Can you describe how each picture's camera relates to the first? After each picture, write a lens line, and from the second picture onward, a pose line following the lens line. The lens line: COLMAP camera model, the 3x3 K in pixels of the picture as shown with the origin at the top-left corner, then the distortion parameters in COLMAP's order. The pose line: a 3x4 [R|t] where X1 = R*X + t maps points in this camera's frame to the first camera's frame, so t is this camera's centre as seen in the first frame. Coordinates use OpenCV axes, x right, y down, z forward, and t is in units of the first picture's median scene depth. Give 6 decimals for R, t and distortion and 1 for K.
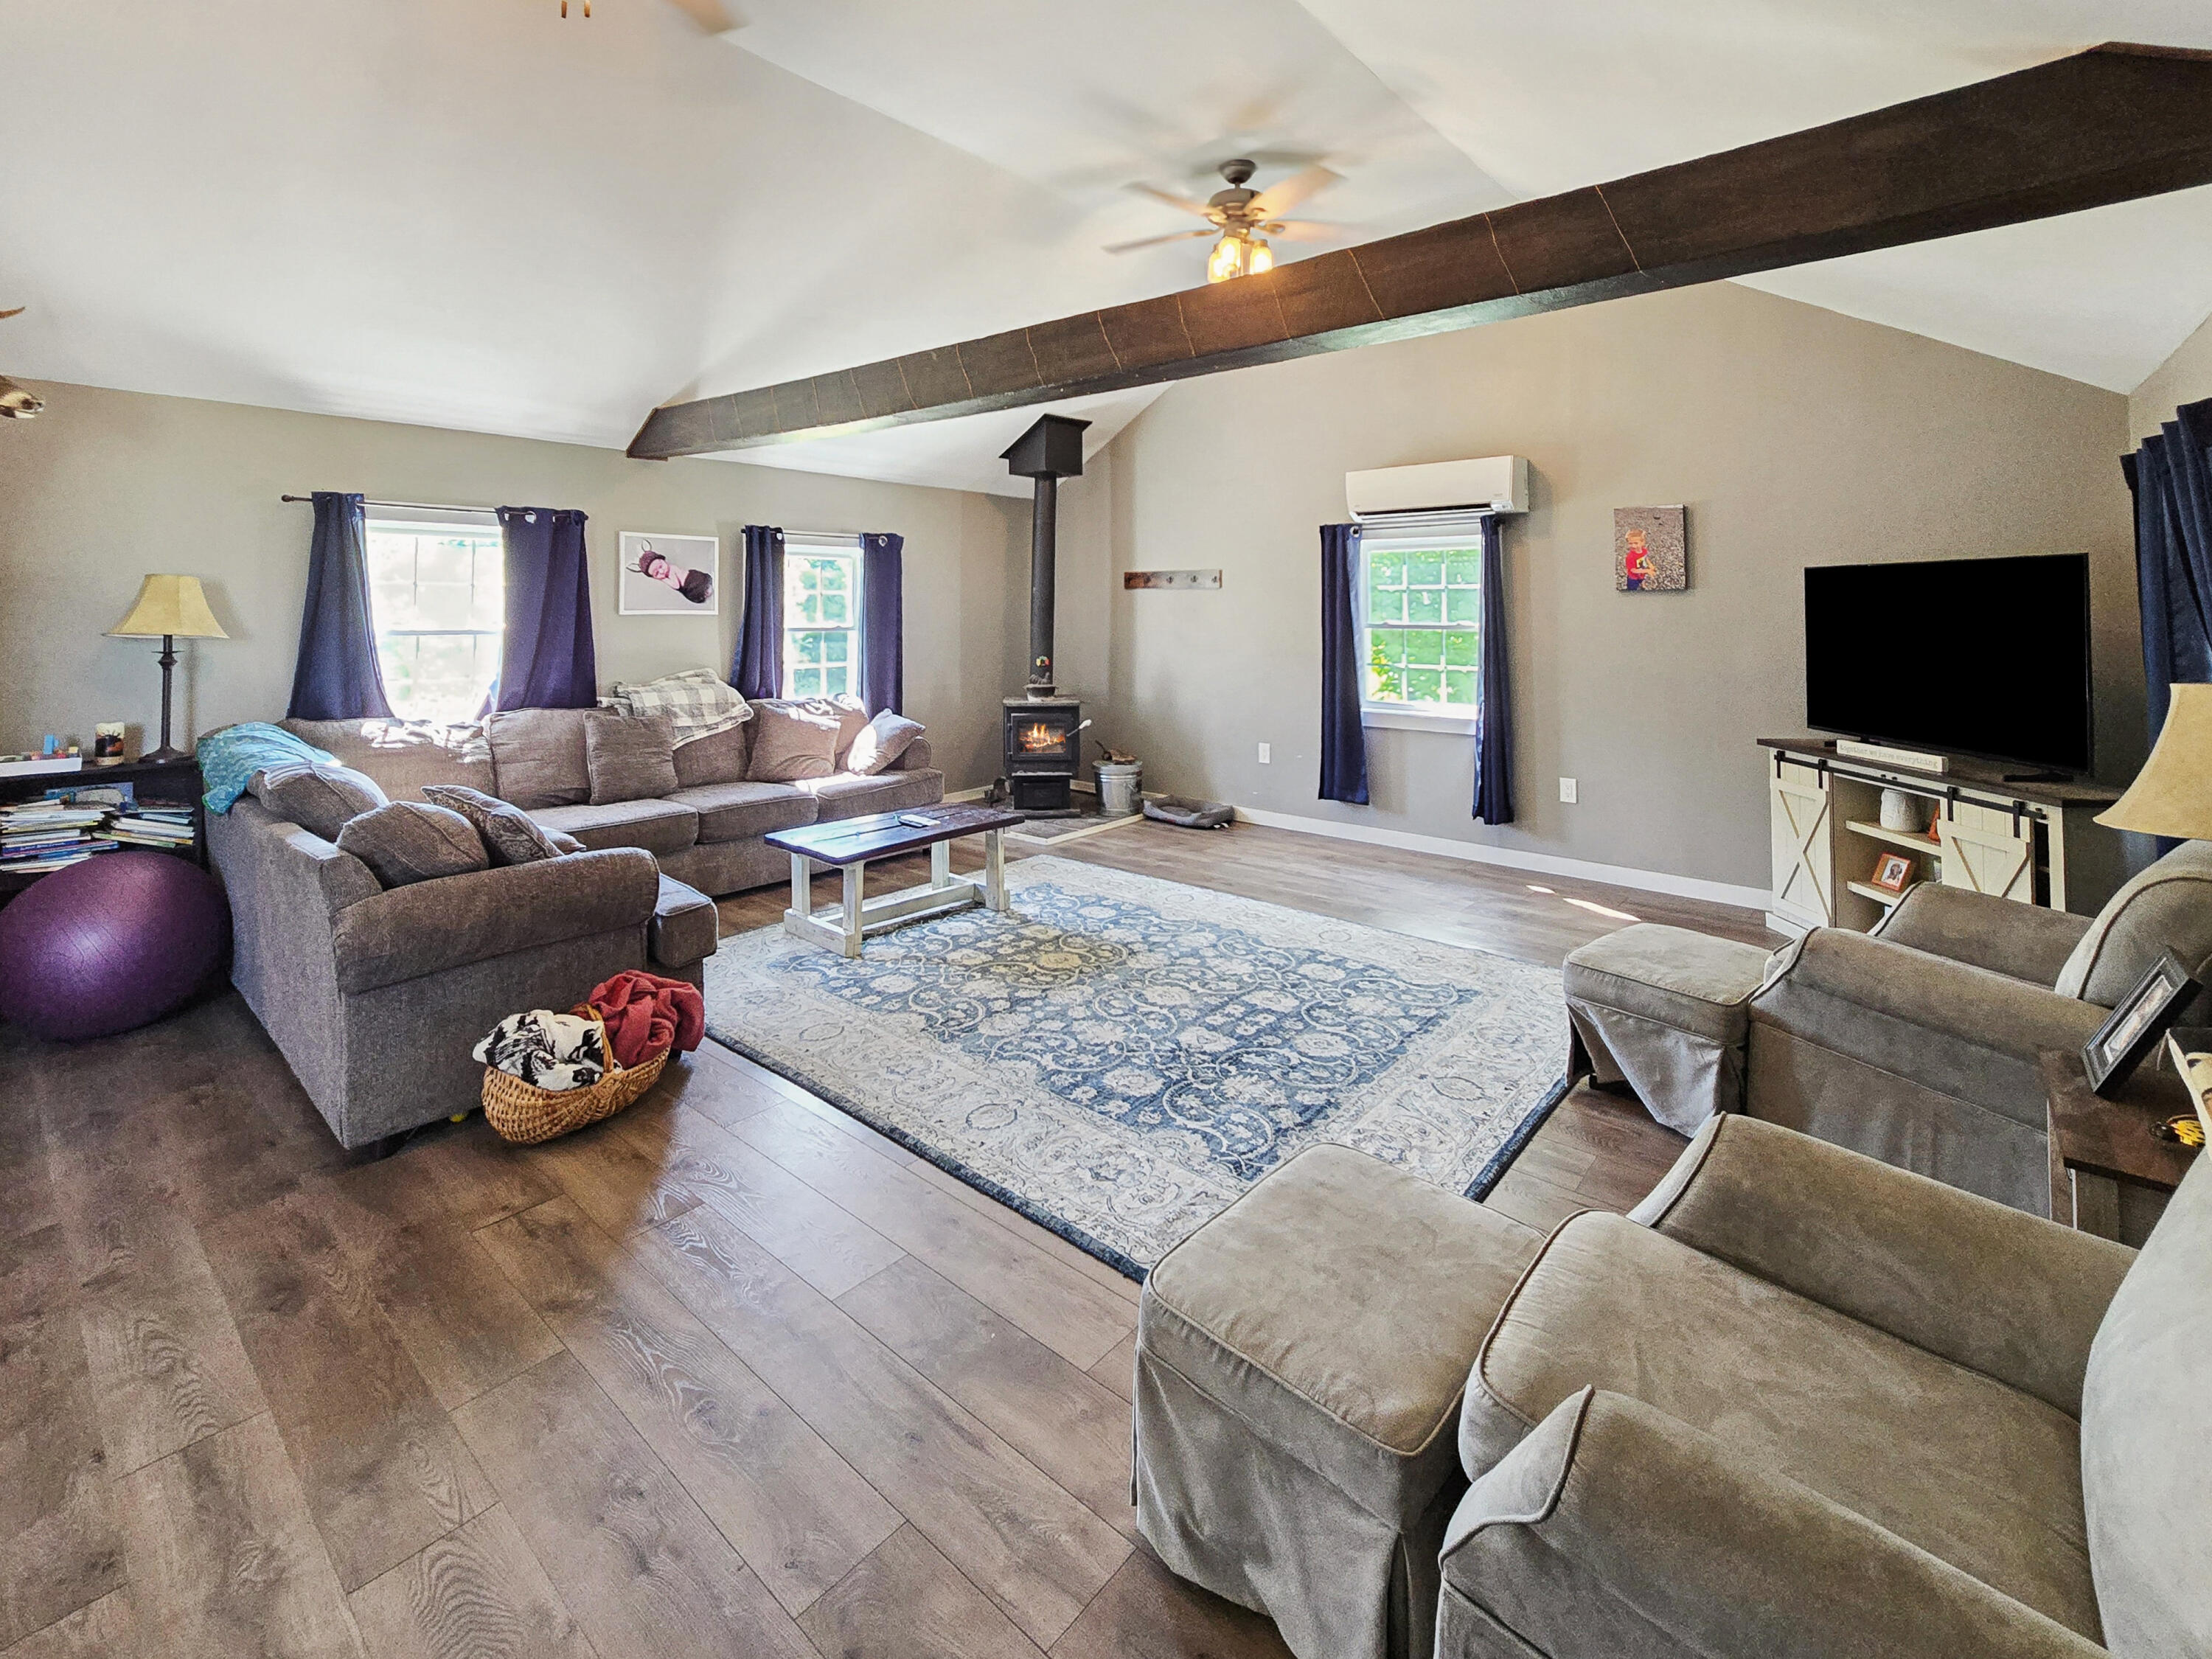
lens RADIAL K [[1002.0, 0, 1123.3], [0, 1002.0, 631.4], [0, 0, 1]] dist [0.002691, -0.000134]
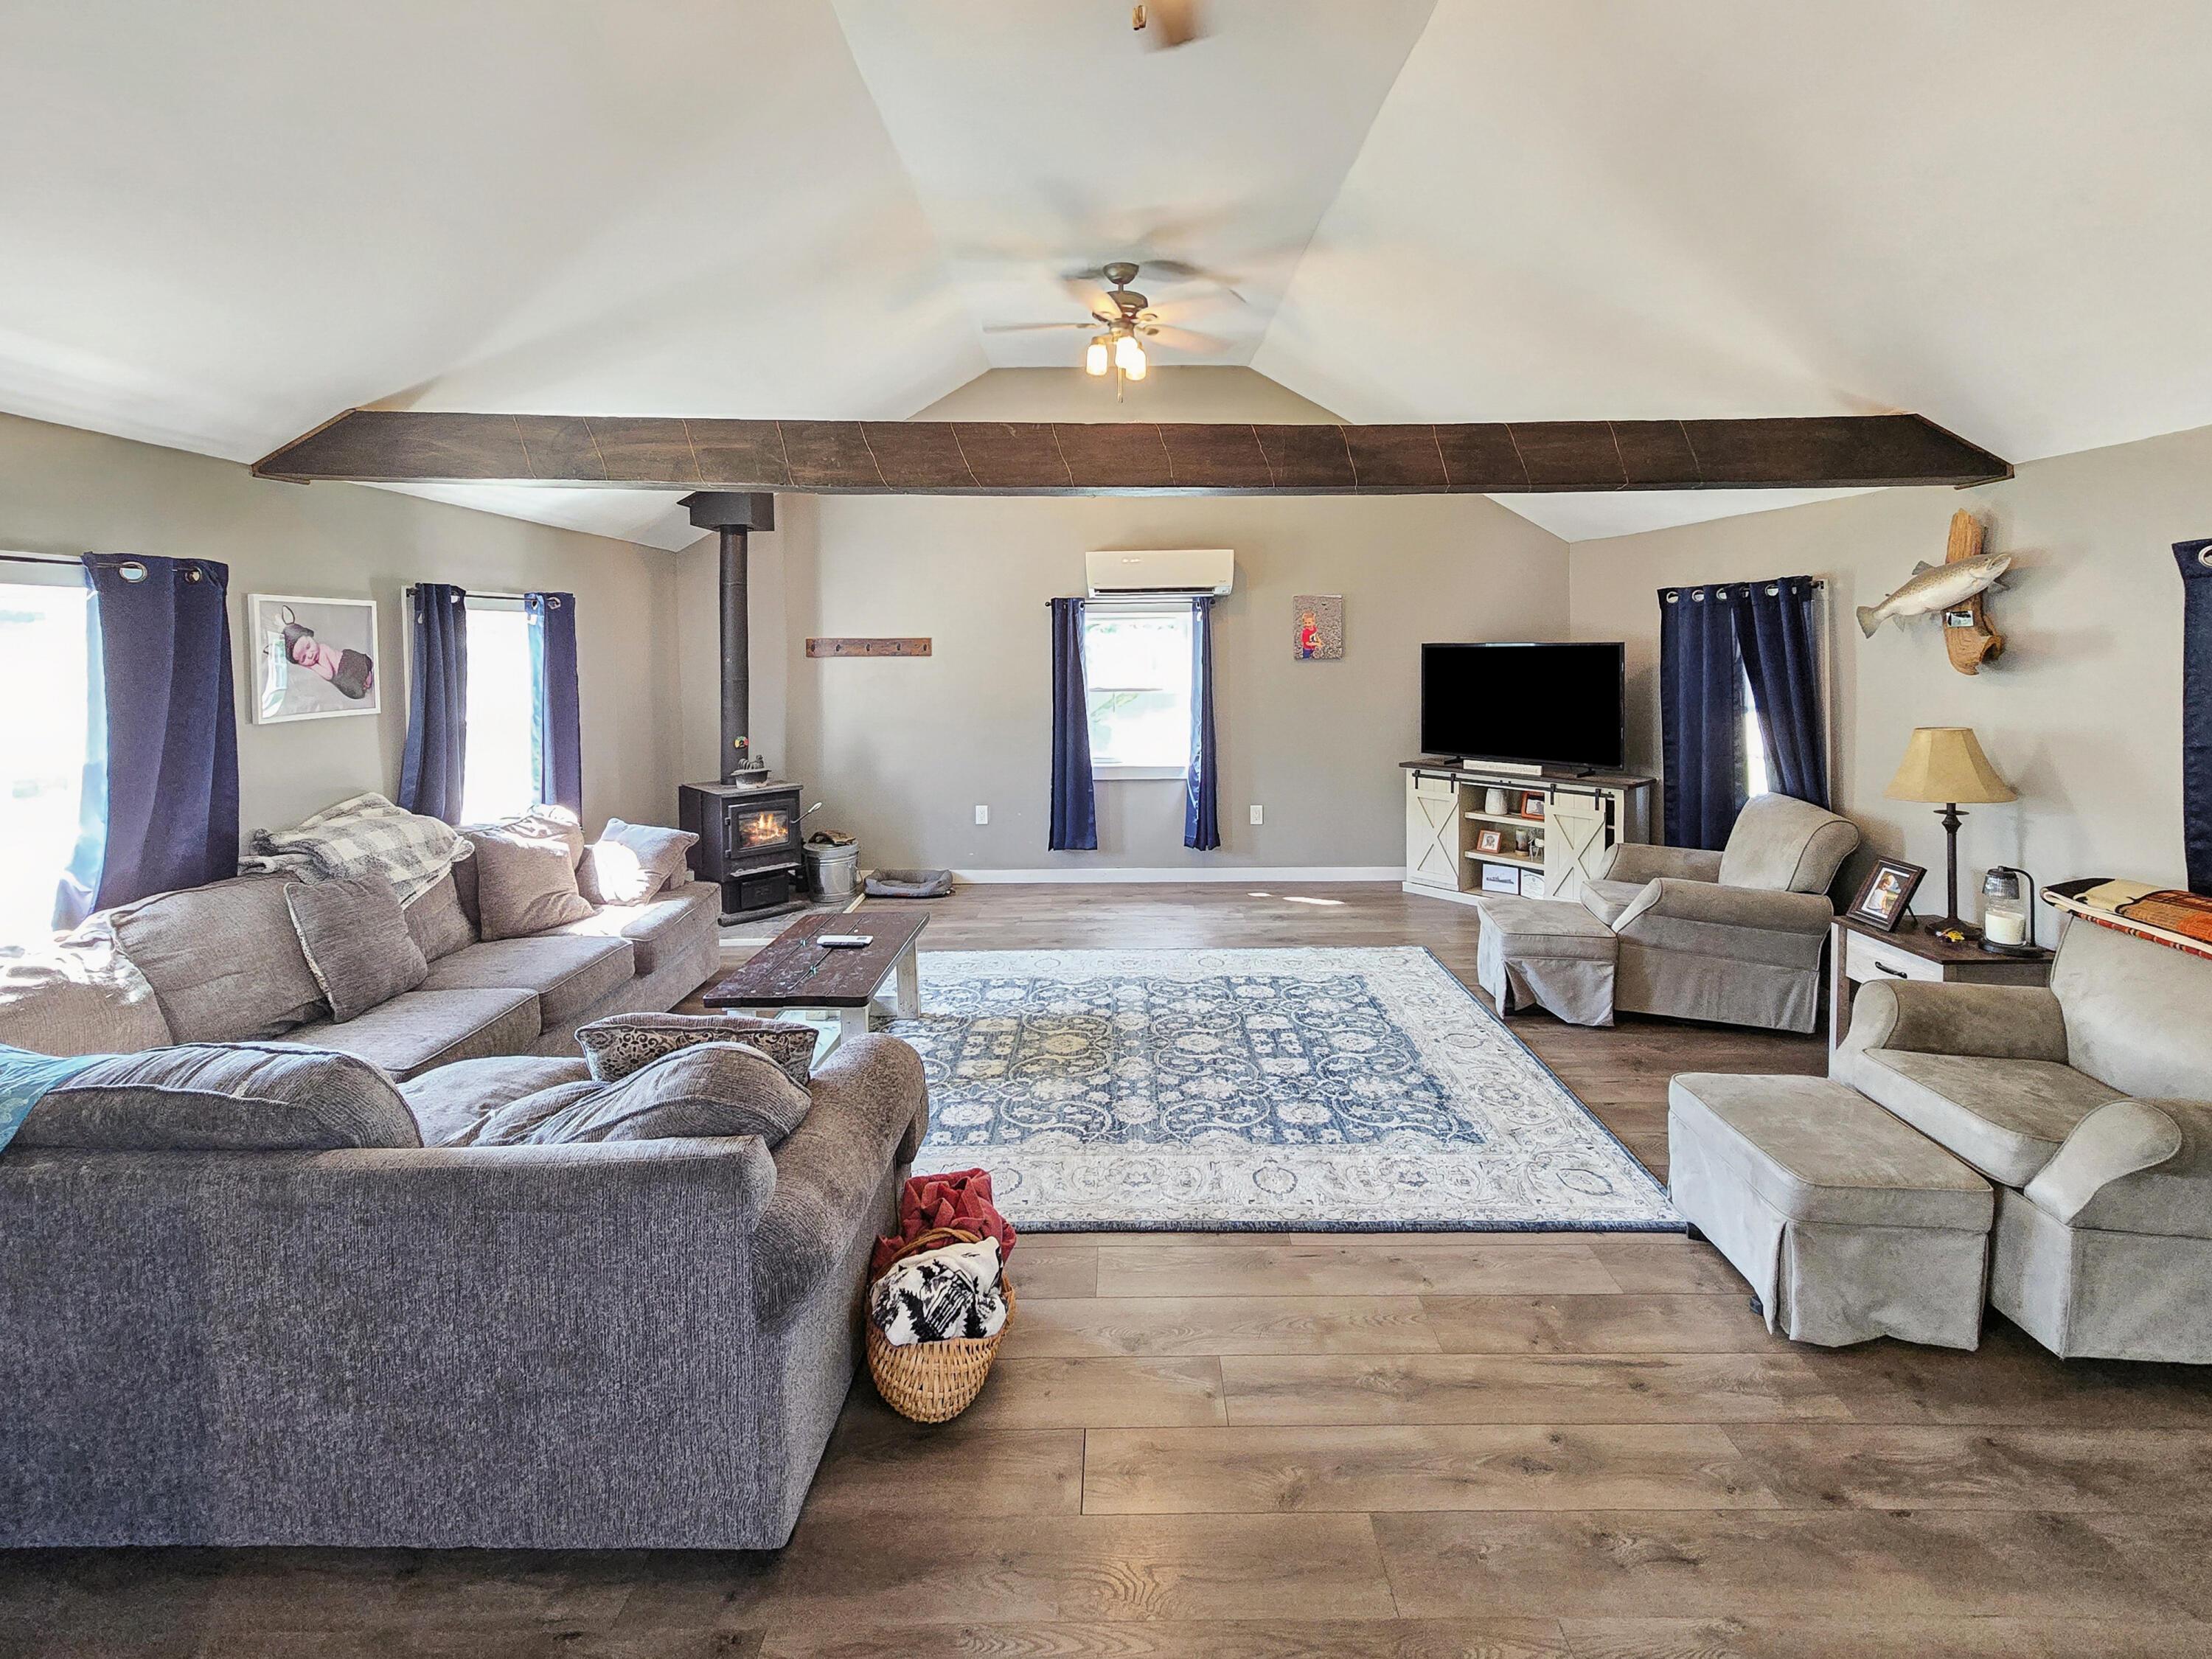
lens RADIAL K [[987.0, 0, 1100.4], [0, 987.0, 716.2], [0, 0, 1]] dist [0.003560, 0.000272]
pose [[0.756745, -0.058566, 0.651082, -0.547735], [0.025068, 0.997846, 0.060622, -0.050427], [-0.653230, -0.029554, 0.756583, 0.191172]]
